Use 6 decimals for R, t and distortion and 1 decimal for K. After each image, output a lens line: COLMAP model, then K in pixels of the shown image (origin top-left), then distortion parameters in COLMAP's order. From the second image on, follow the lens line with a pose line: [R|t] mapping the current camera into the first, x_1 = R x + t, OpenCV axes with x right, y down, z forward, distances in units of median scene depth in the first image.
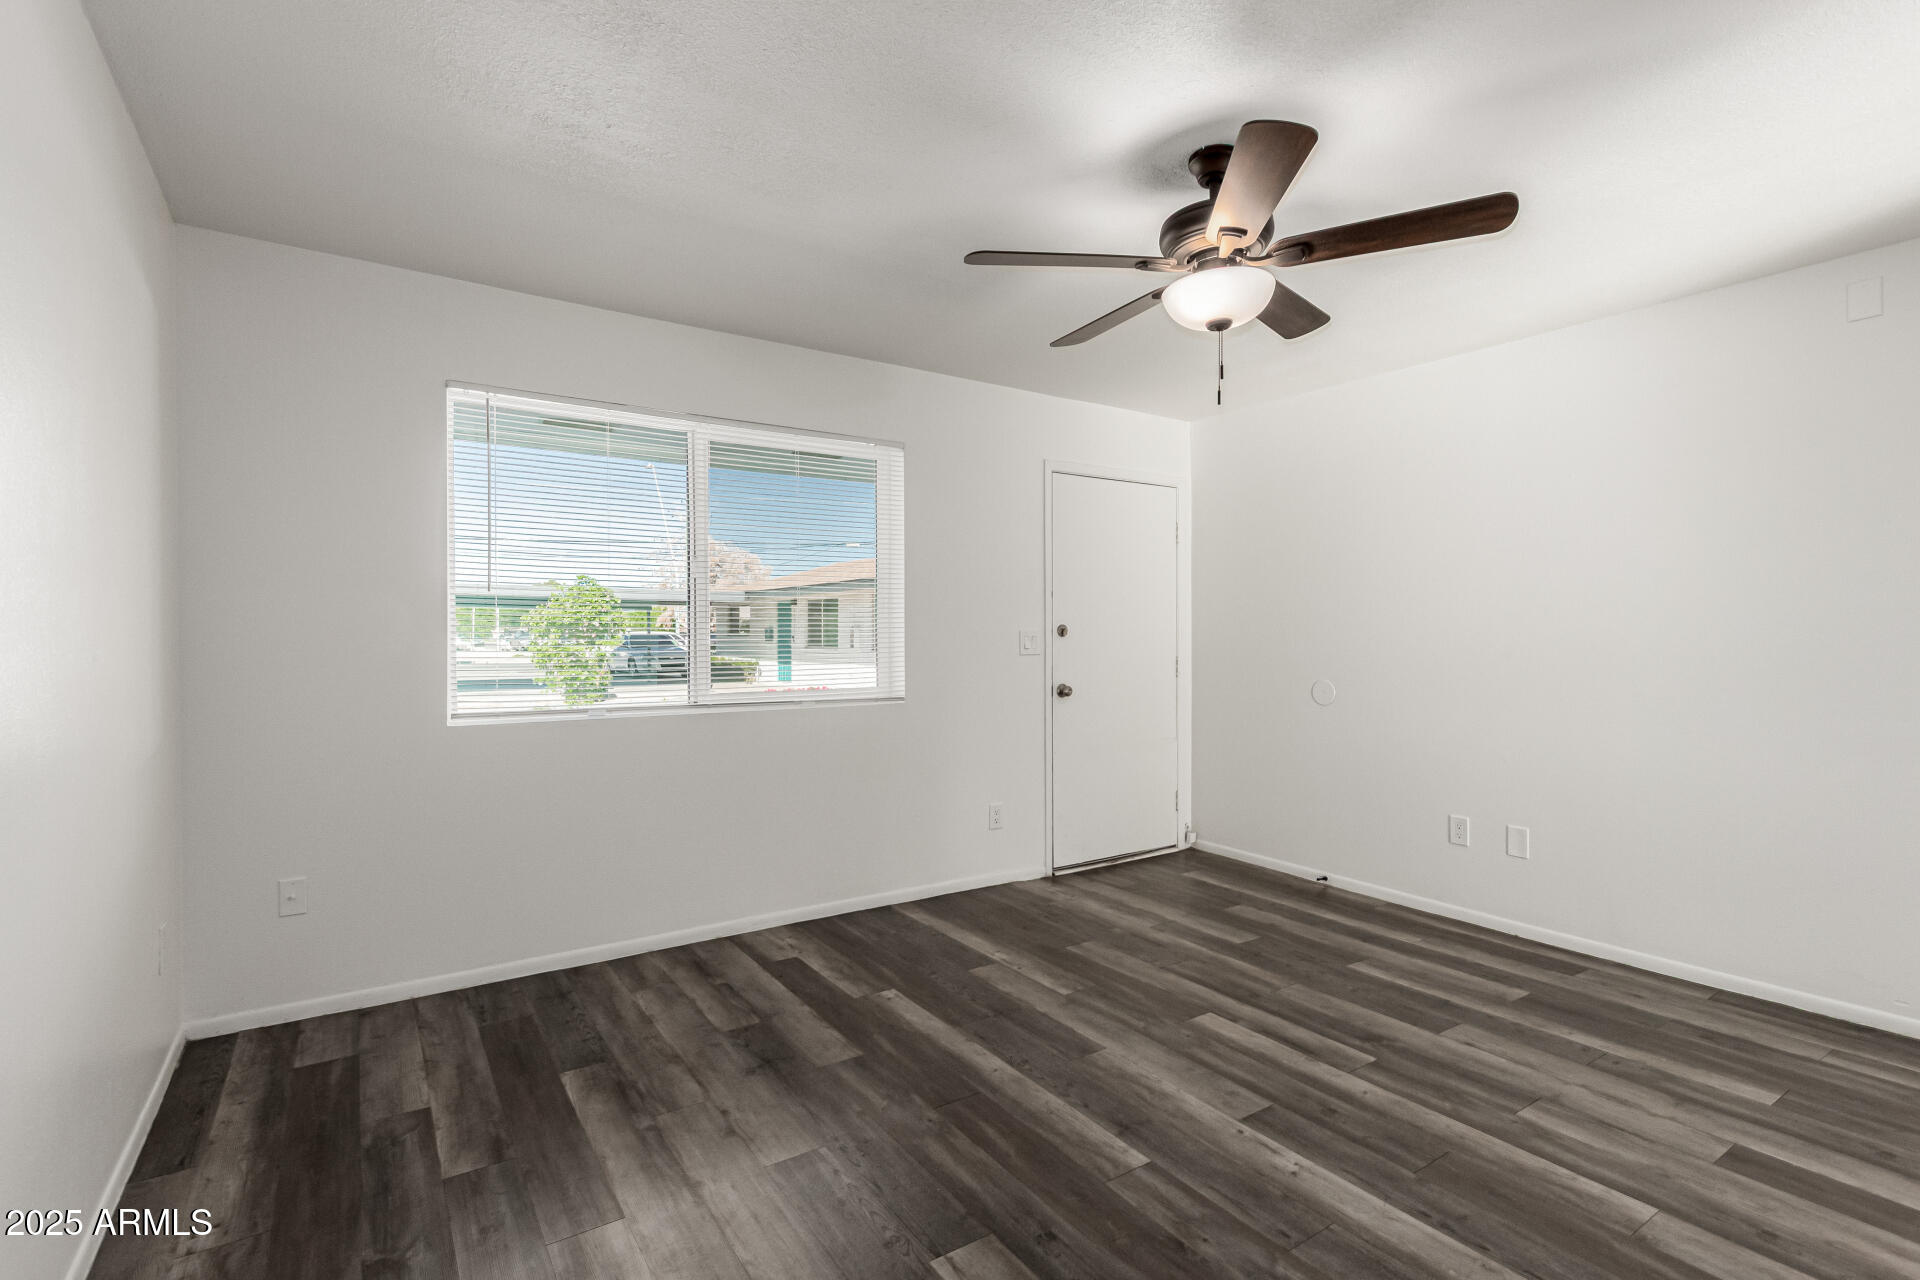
lens RADIAL K [[903.8, 0, 964.4], [0, 903.8, 635.1], [0, 0, 1]] dist [0.013995, -0.008724]
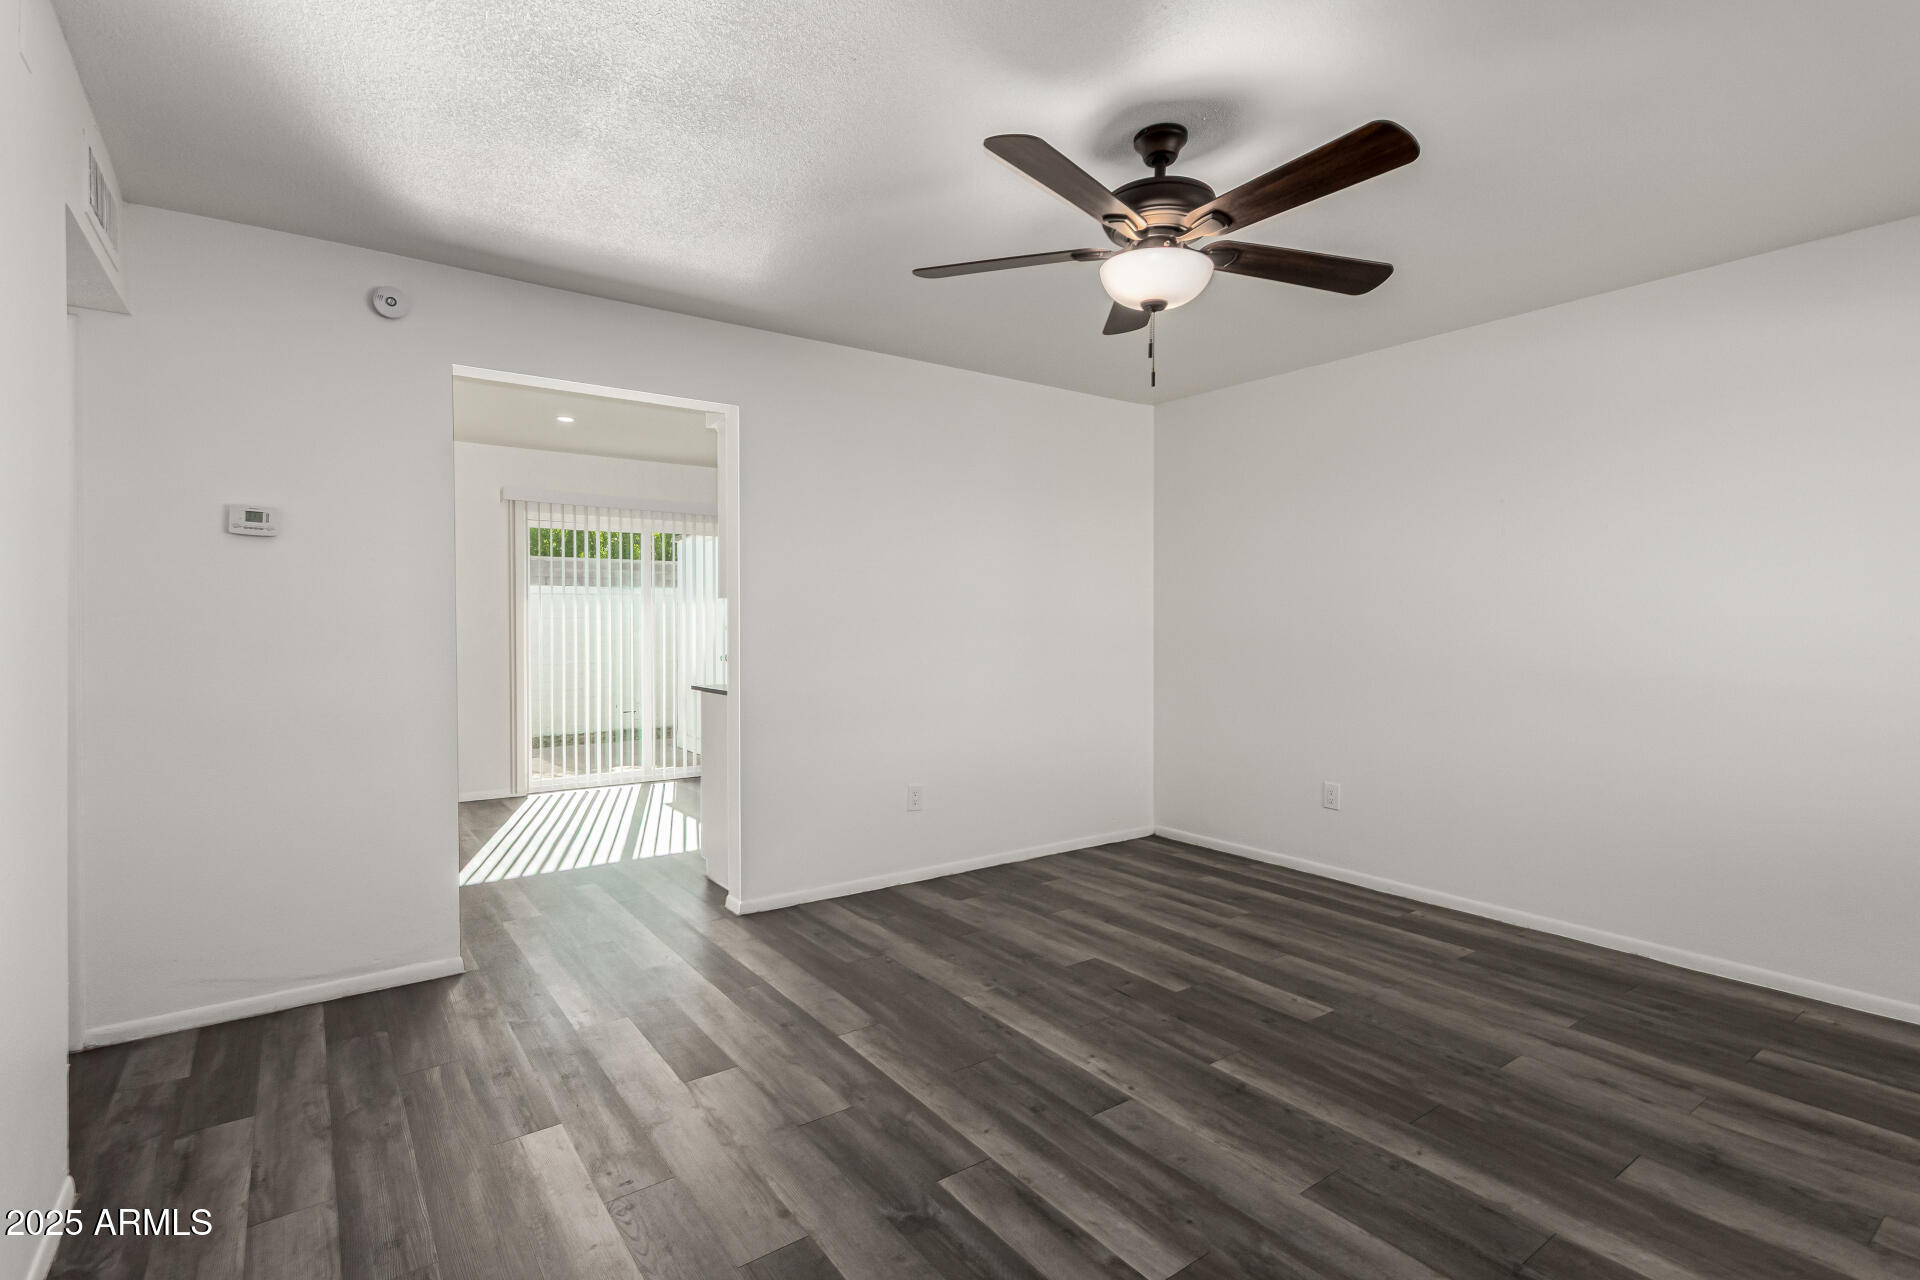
lens RADIAL K [[906.6, 0, 939.0], [0, 906.6, 641.3], [0, 0, 1]] dist [0.000128, -0.000852]
pose [[-0.999845, -0.001799, -0.017534, 0.478899], [-0.002206, 0.999727, 0.023241, 0.000093], [0.017488, 0.023276, -0.999576, 1.784874]]
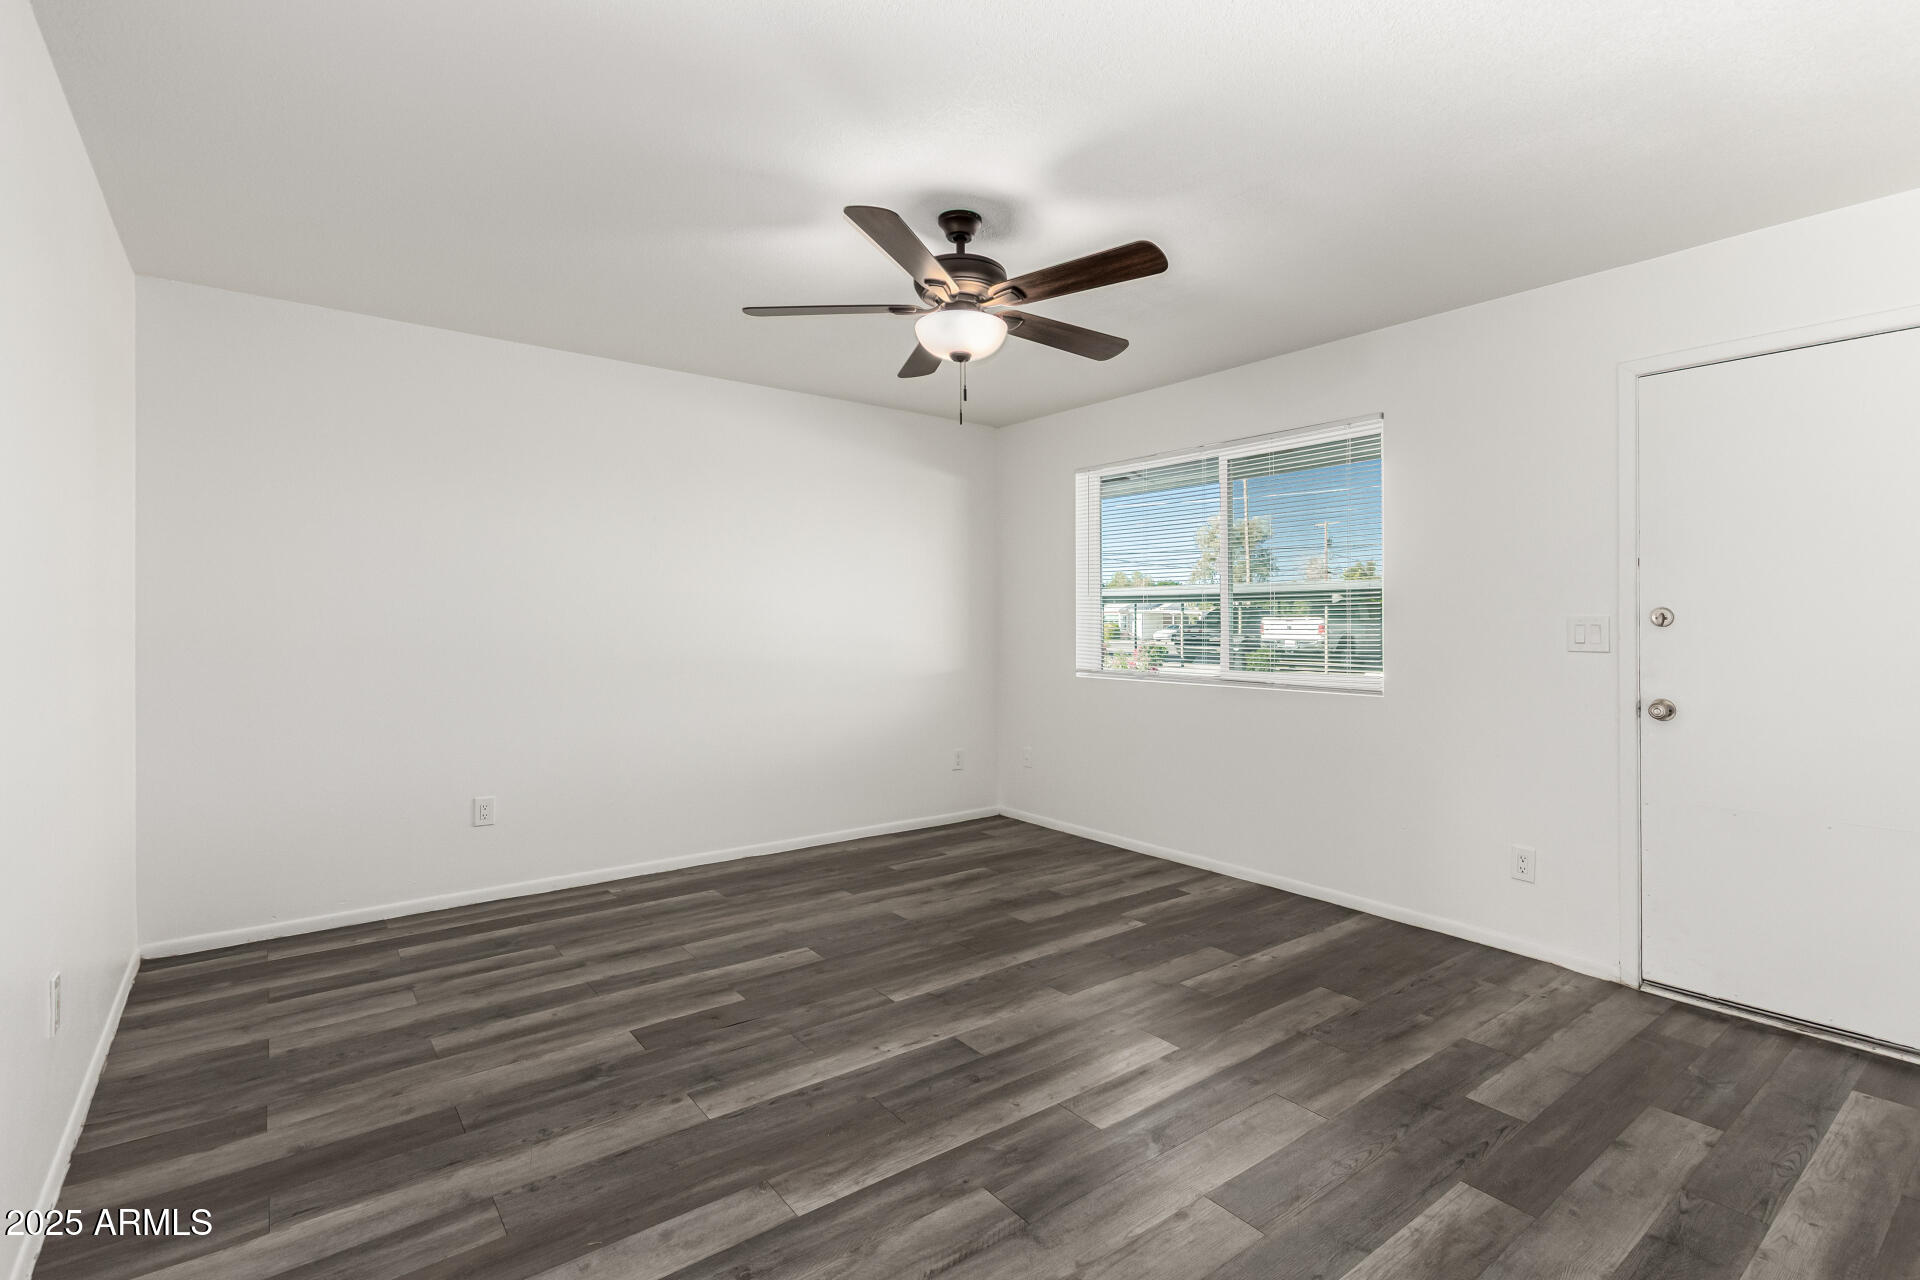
lens RADIAL K [[903.8, 0, 964.4], [0, 903.8, 635.1], [0, 0, 1]] dist [0.013995, -0.008724]
pose [[0.059744, 0.015671, -0.998091, 1.306243], [-0.003229, 0.999875, 0.015506, -0.001933], [0.998209, 0.002296, 0.059787, 0.842287]]
